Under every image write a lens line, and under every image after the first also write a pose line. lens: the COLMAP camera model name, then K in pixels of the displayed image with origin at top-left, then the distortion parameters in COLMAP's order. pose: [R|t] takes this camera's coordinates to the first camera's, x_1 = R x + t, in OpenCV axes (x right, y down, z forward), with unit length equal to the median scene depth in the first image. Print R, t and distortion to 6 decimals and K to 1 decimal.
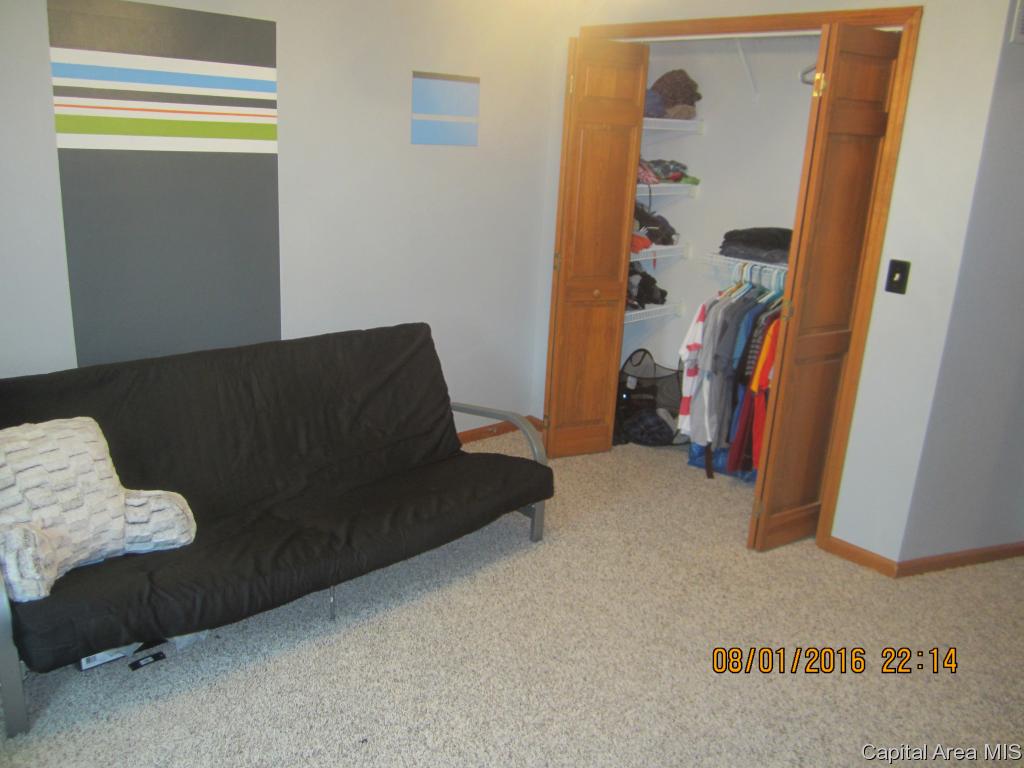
lens RADIAL K [[837.9, 0, 510.7], [0, 837.9, 385.9], [0, 0, 1]] dist [-0.063067, 0.040208]
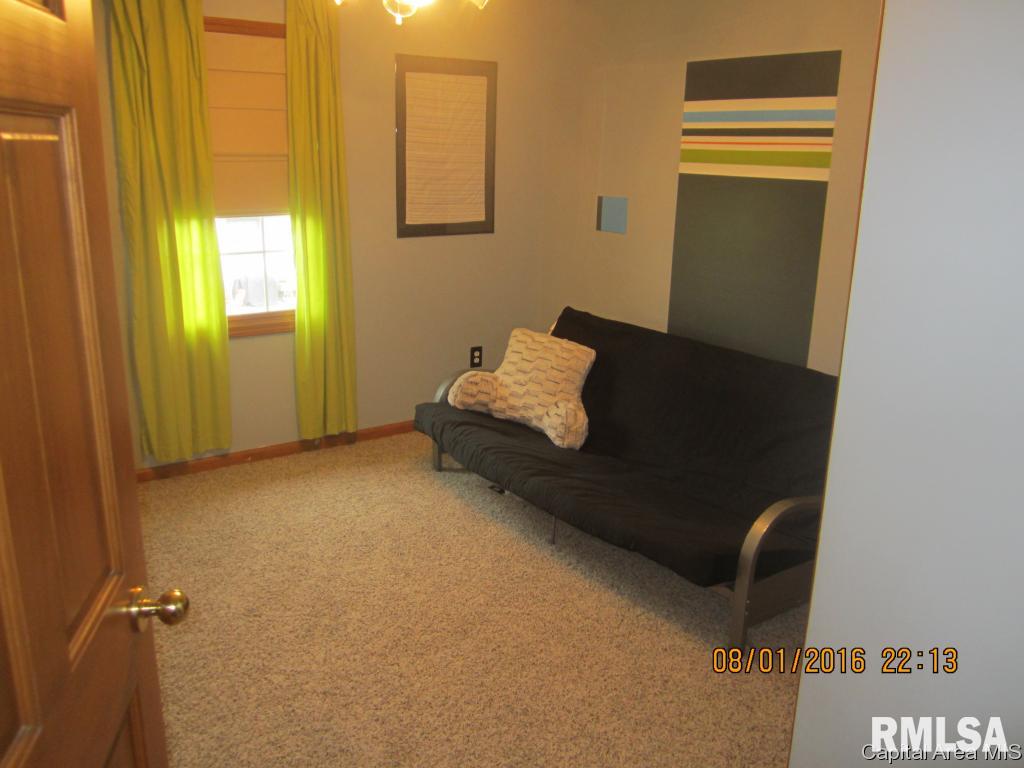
lens RADIAL K [[837.9, 0, 509.0], [0, 837.9, 378.6], [0, 0, 1]] dist [-0.063067, 0.040208]
pose [[-0.112316, 0.207890, -0.971683, 0.854272], [-0.311811, 0.921104, 0.233111, -0.191417], [0.943482, 0.329164, -0.038633, 0.830004]]
